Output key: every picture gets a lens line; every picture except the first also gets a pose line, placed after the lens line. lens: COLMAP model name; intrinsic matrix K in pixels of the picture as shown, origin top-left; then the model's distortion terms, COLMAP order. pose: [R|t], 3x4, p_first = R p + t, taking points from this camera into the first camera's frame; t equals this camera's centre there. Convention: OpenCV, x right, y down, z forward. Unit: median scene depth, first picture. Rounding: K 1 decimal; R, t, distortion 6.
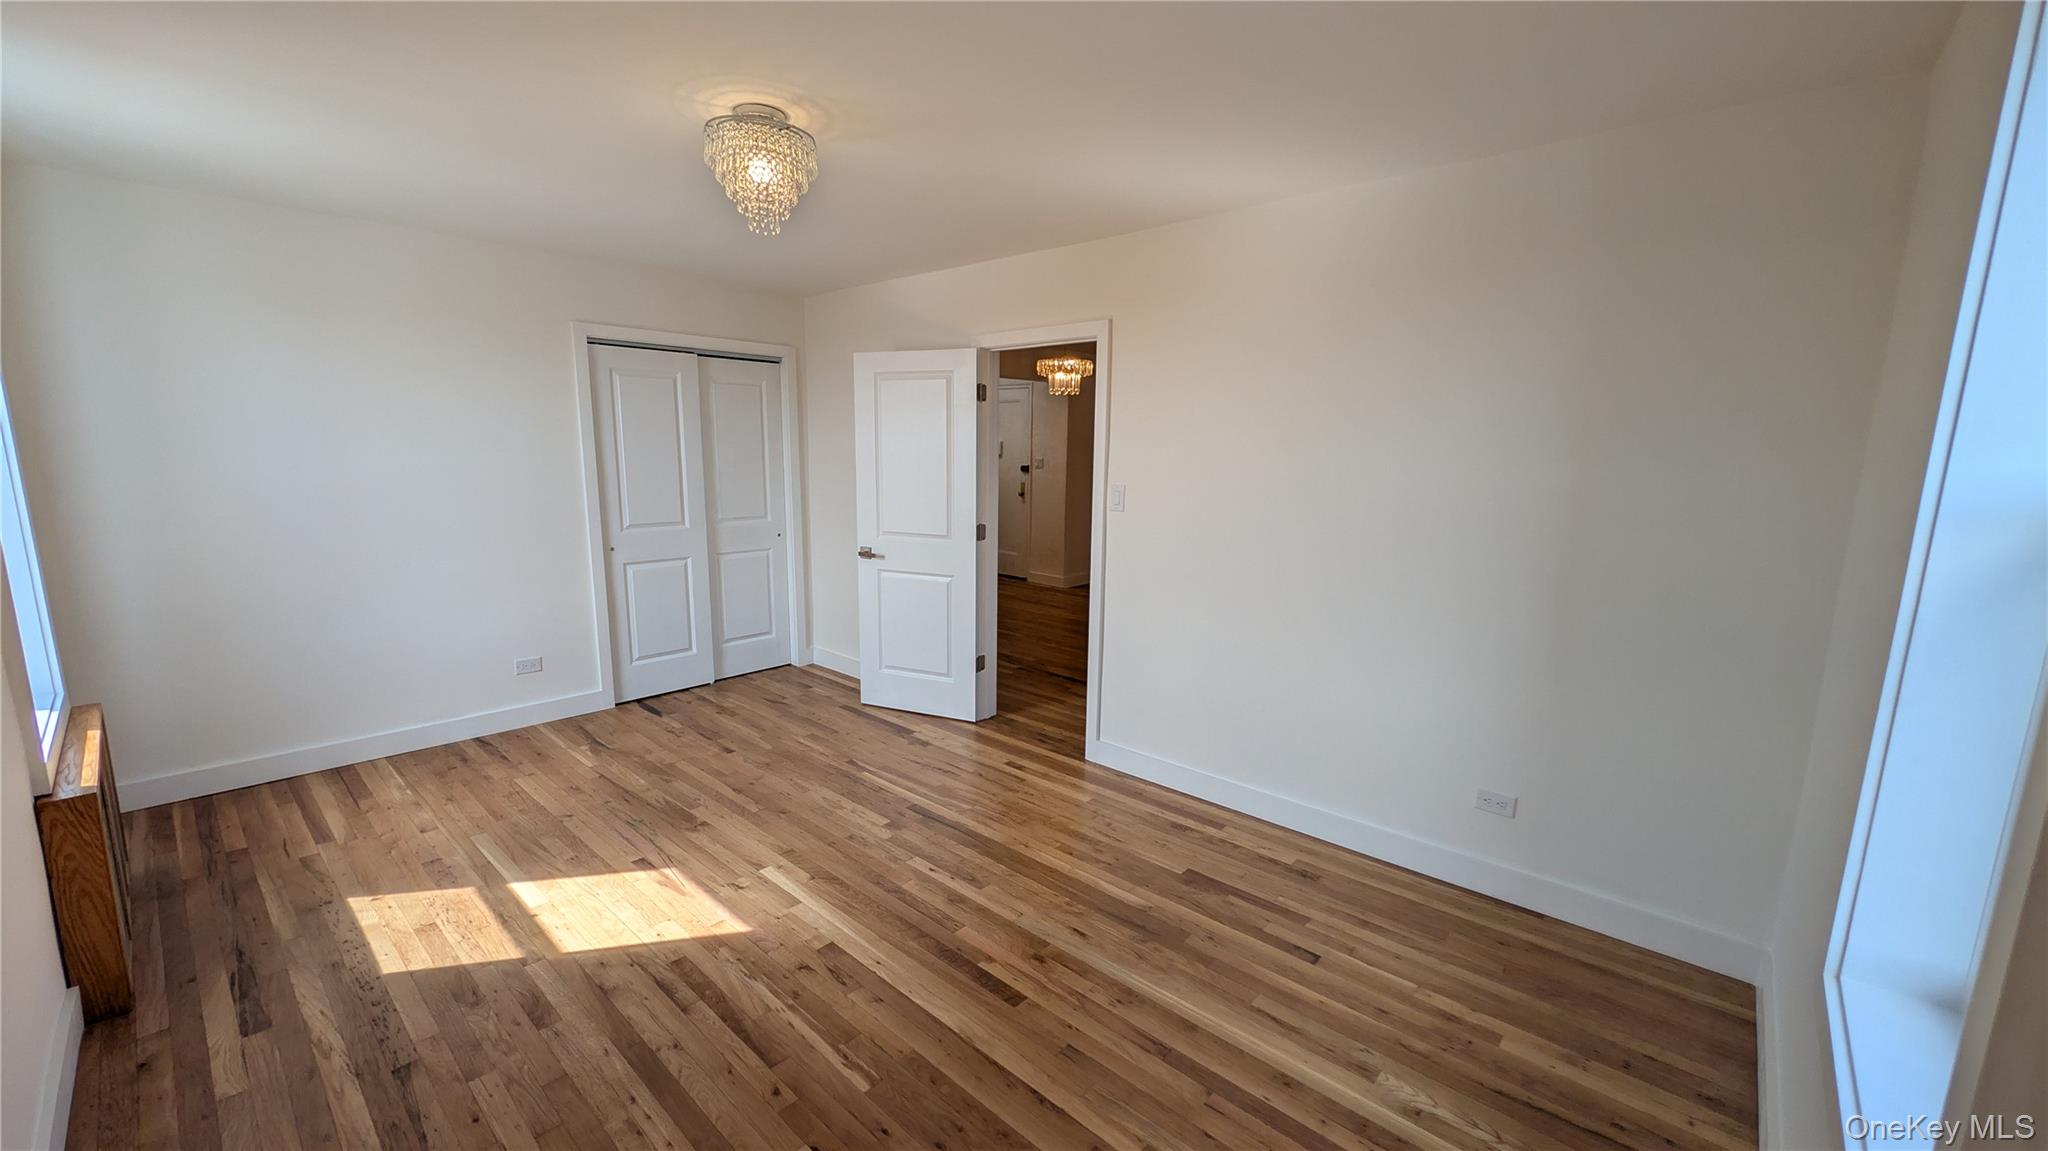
lens RADIAL K [[794.3, 0, 1026.4], [0, 794.3, 576.0], [0, 0, 1]] dist [-0.000120, 0.000271]
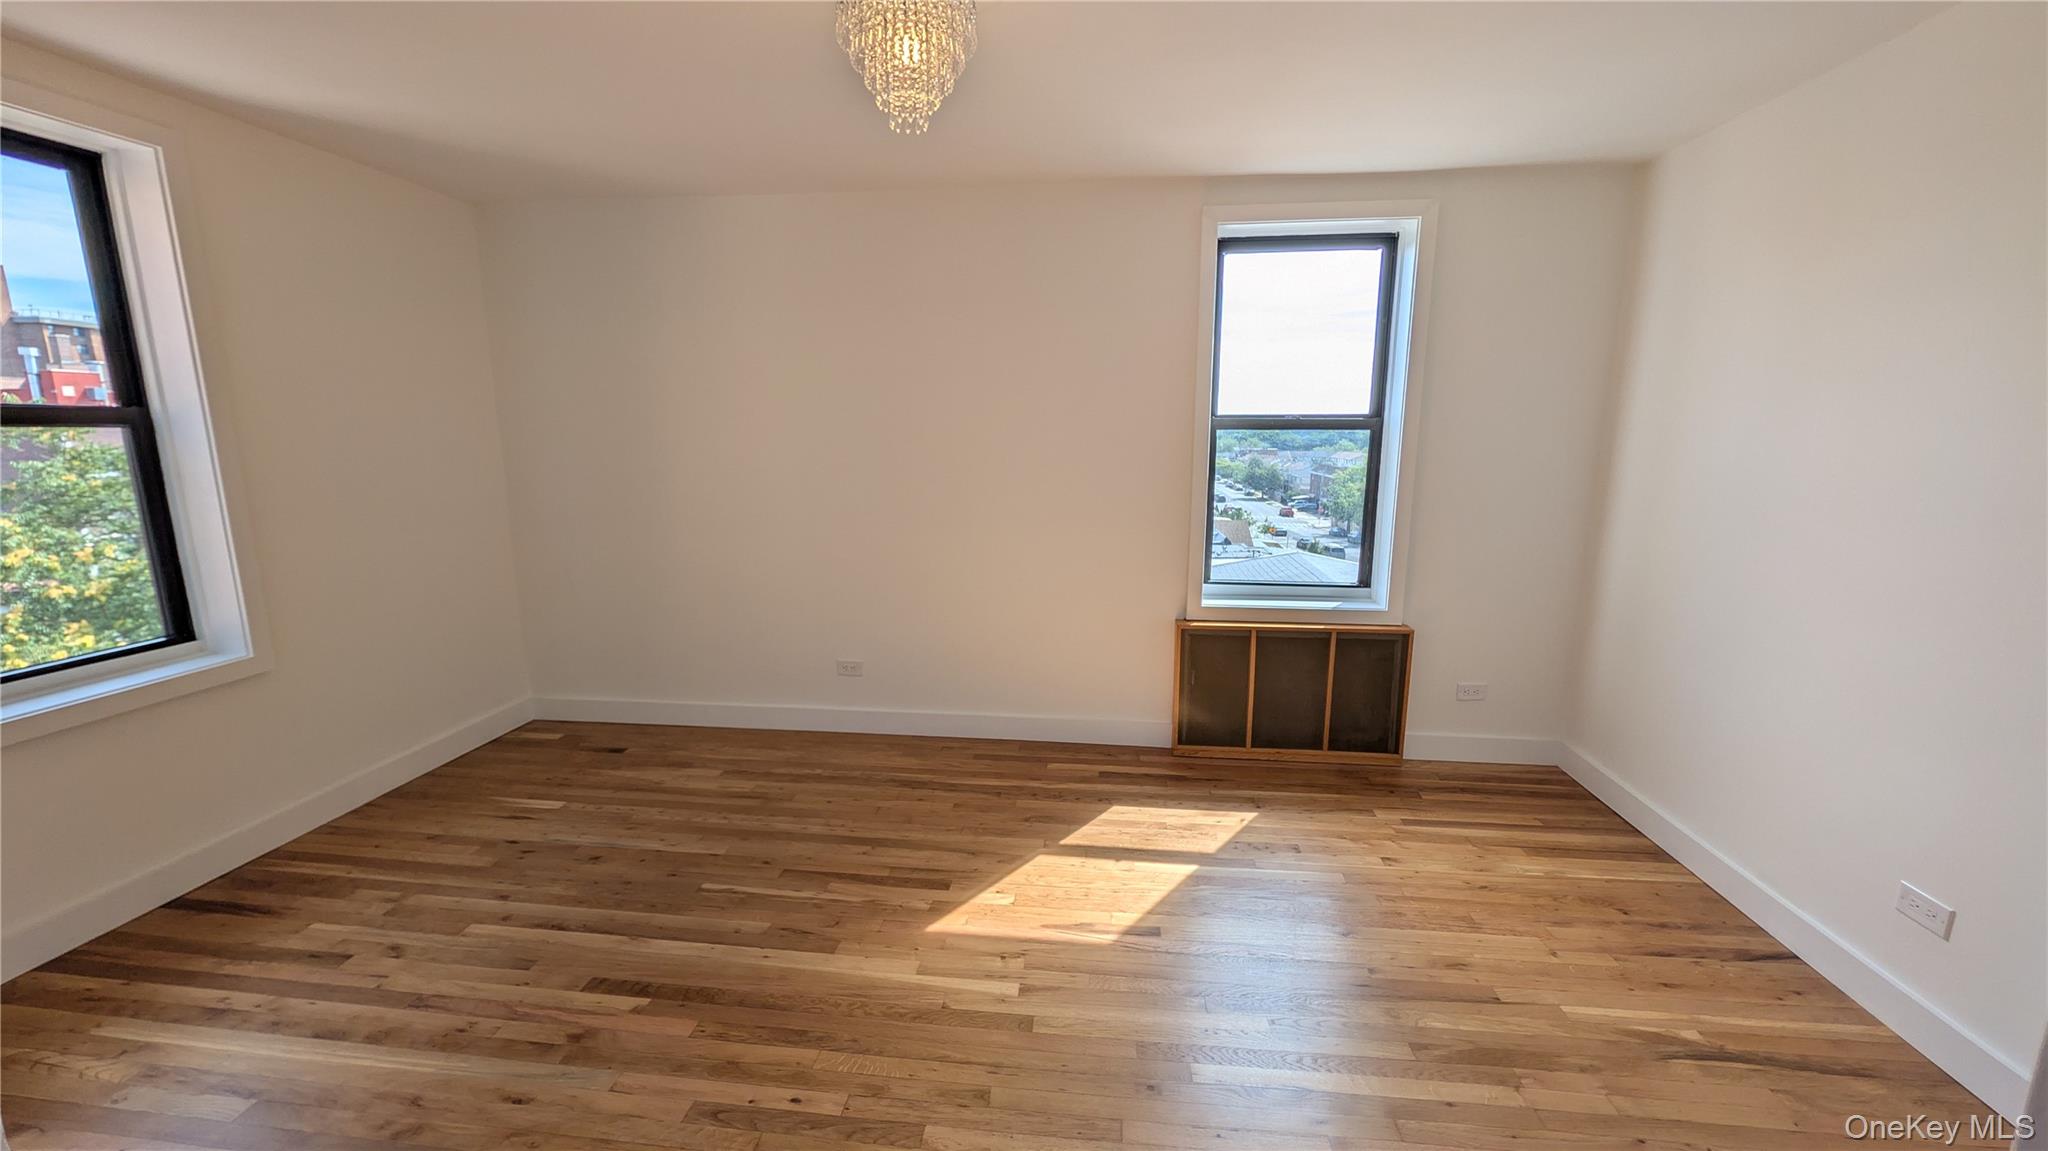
lens RADIAL K [[794.3, 0, 1028.9], [0, 794.3, 579.7], [0, 0, 1]] dist [-0.000120, 0.000271]
pose [[-0.816483, 0.089259, -0.570428, 0.056042], [-0.109741, 0.945975, 0.305103, -0.253487], [0.566844, 0.311711, -0.762578, 1.715863]]
